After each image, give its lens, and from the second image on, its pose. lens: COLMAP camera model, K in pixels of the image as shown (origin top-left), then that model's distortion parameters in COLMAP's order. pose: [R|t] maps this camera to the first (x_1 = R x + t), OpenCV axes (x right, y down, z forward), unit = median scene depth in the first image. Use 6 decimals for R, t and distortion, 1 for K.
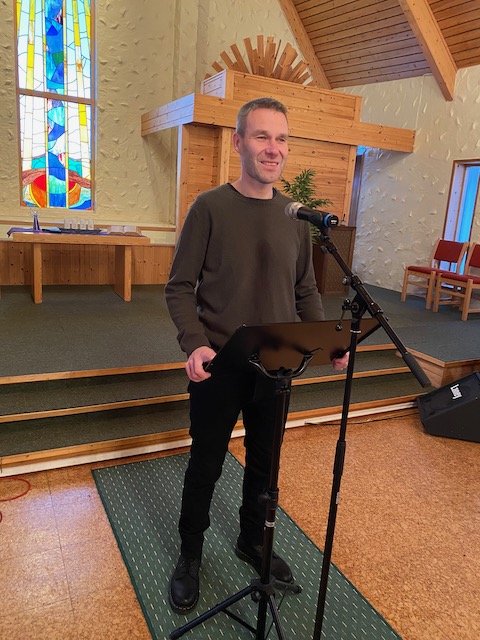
lens RADIAL K [[486.1, 0, 242.7], [0, 486.1, 320.6], [0, 0, 1]] dist [0.009121, -0.009188]
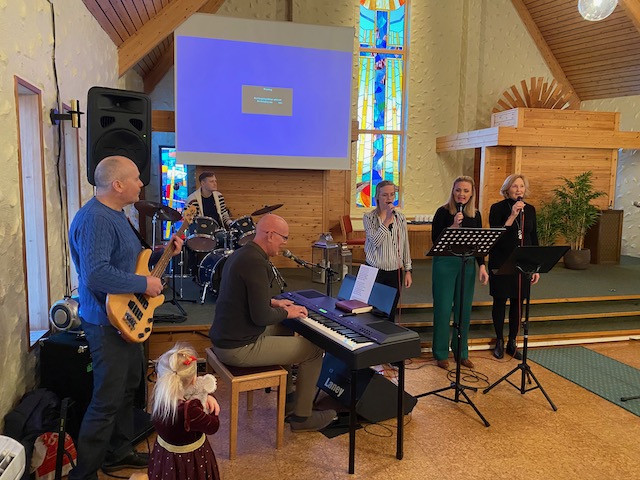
lens RADIAL K [[486.1, 0, 318.4], [0, 486.1, 238.5], [0, 0, 1]] dist [0.009121, -0.009188]
pose [[0.968771, -0.035342, -0.245425, -0.226405], [0.000599, 0.990121, -0.140215, 0.057800], [0.247956, 0.135690, 0.959222, -0.403094]]
